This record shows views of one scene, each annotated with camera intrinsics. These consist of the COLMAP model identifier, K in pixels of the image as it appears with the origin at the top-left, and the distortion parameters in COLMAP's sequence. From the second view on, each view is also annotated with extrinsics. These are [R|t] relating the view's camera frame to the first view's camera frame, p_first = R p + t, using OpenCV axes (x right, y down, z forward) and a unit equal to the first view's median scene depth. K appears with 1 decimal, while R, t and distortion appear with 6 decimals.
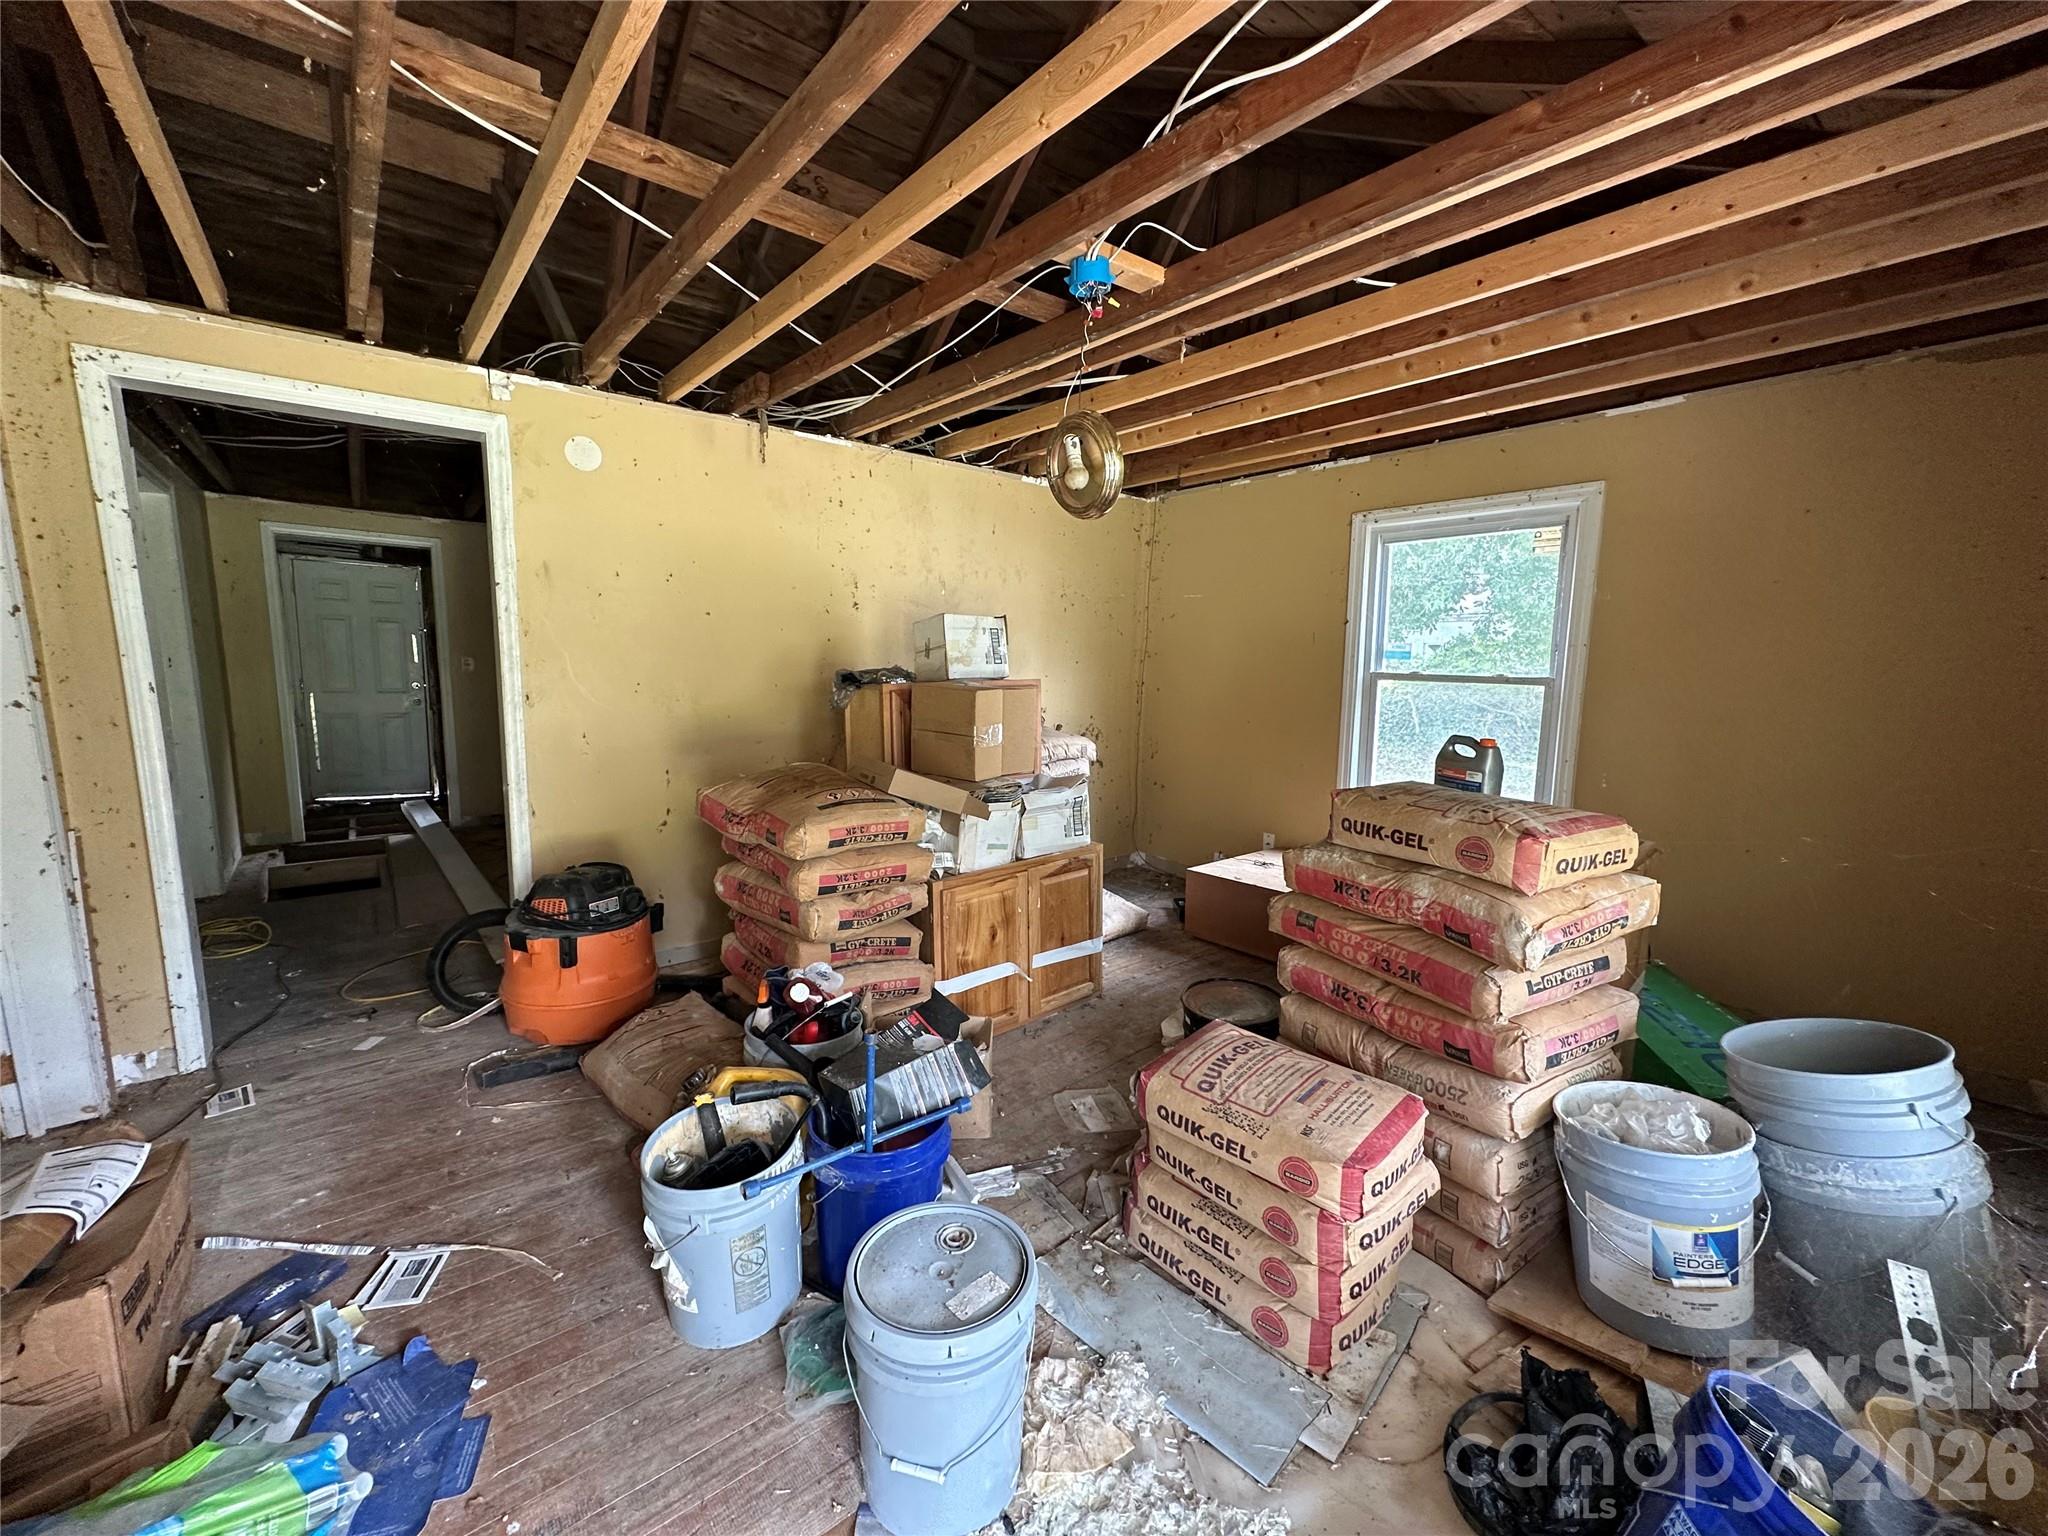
lens RADIAL K [[820.6, 0, 1024.0], [0, 820.6, 768.0], [0, 0, 1]] dist [-0.001445, 0.000024]
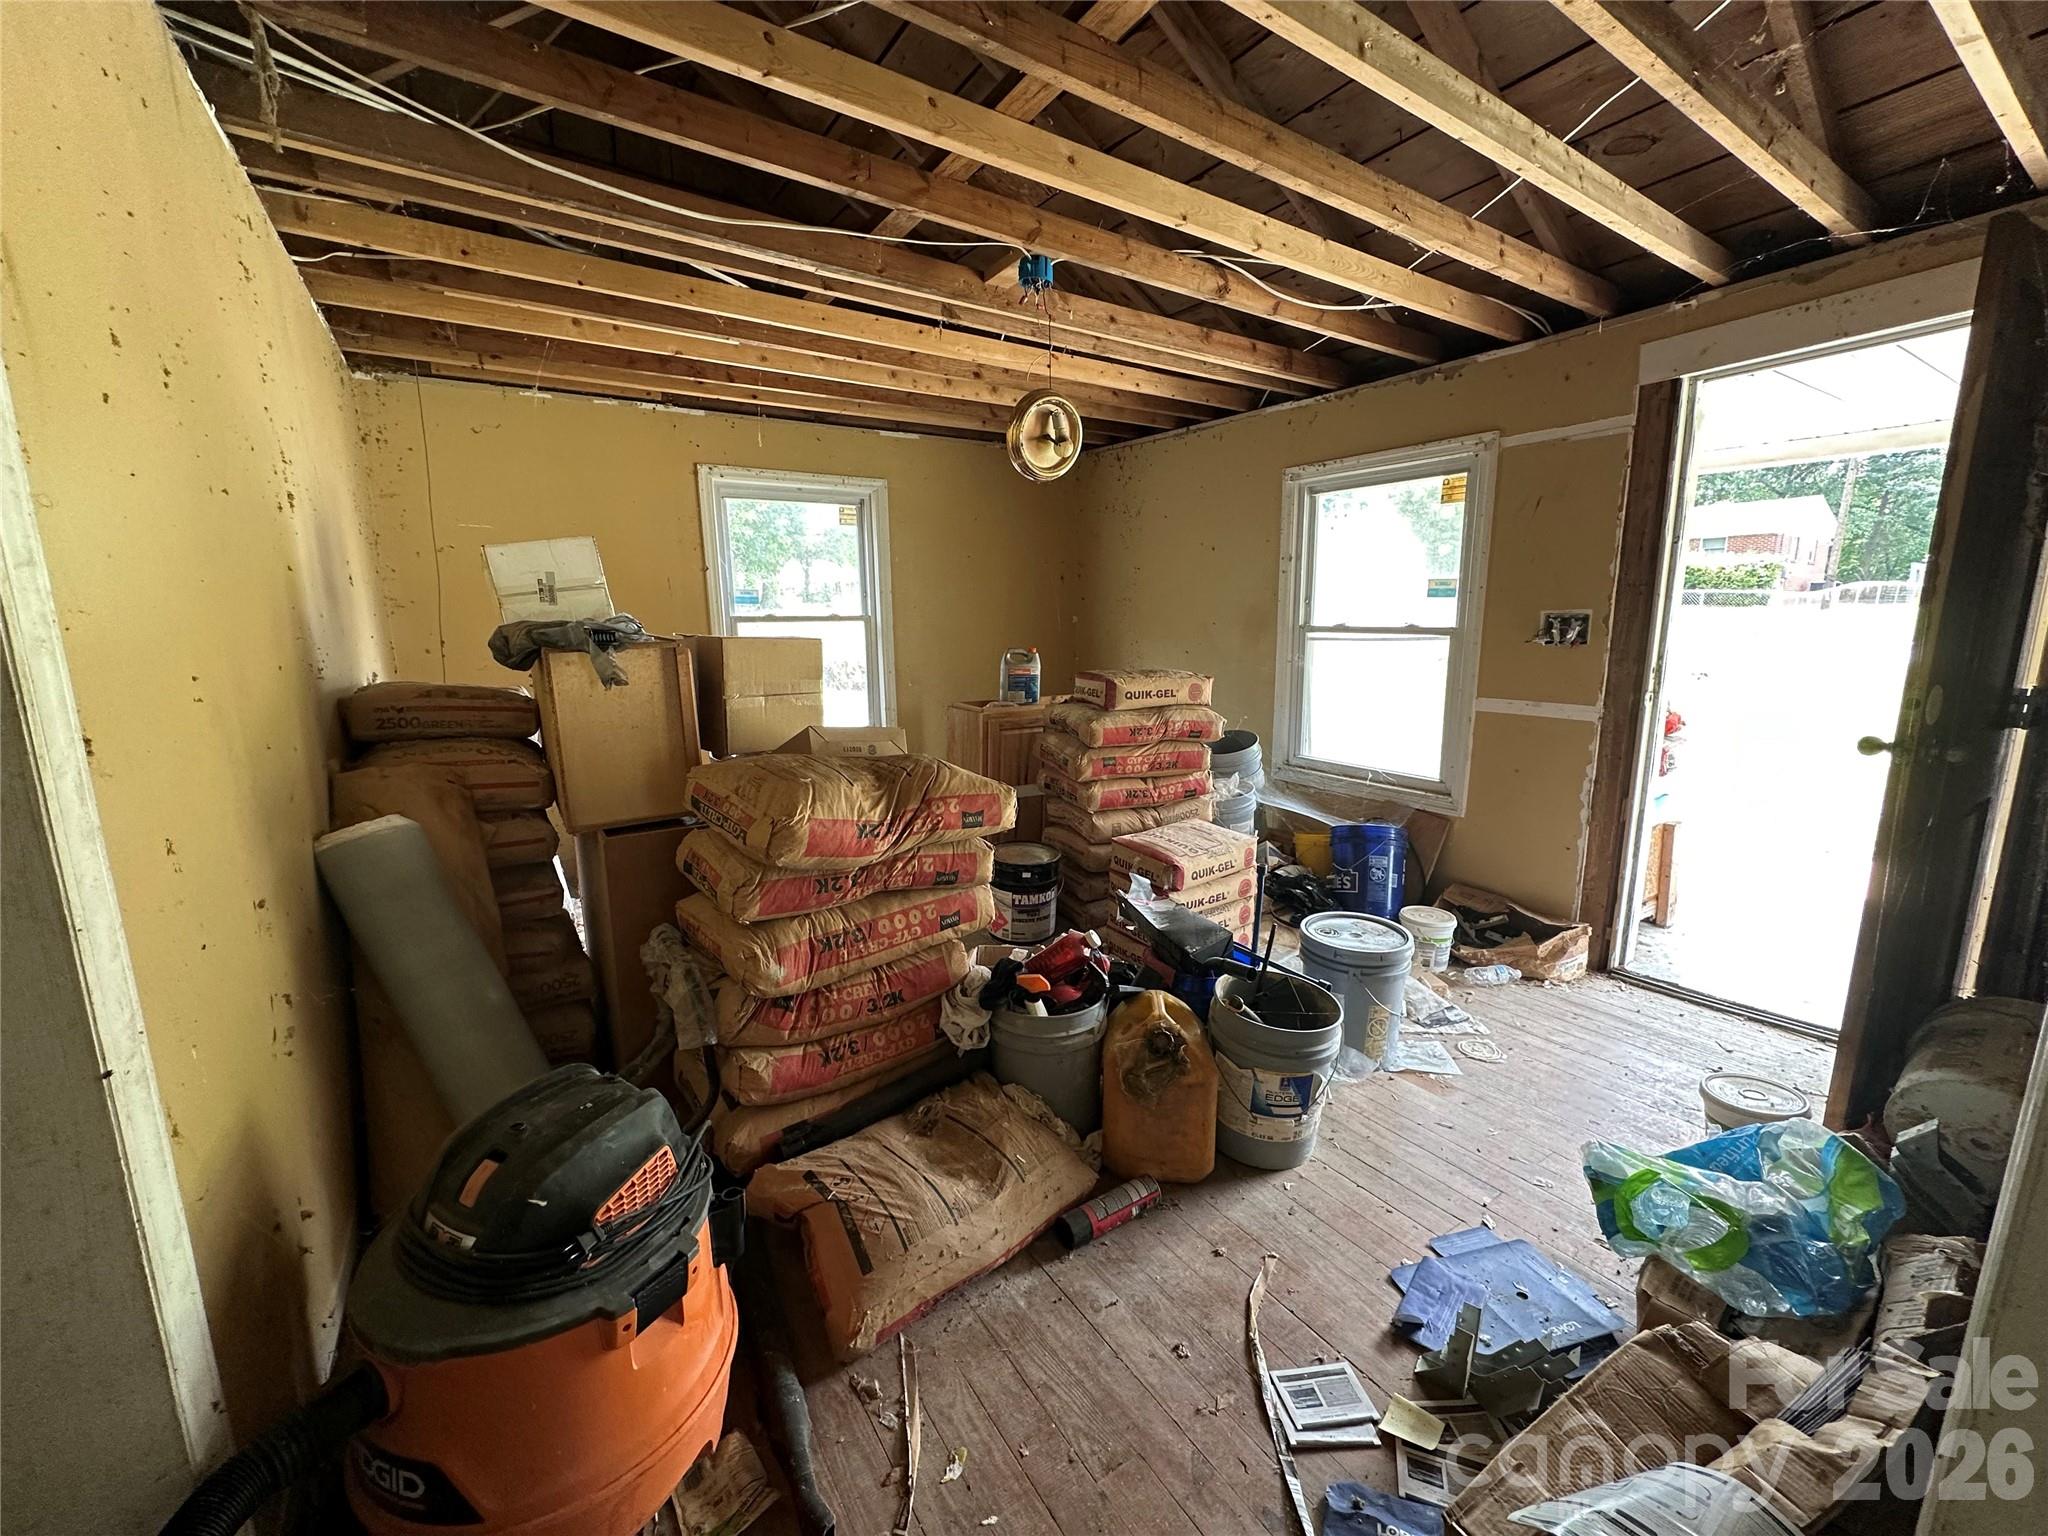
lens RADIAL K [[816.7, 0, 1024.0], [0, 816.7, 768.0], [0, 0, 1]] dist [-0.001405, 0.000670]
pose [[0.095910, -0.206129, 0.973813, -0.749731], [0.148368, 0.970355, 0.190784, -0.080817], [-0.984270, 0.126185, 0.123649, 0.585919]]
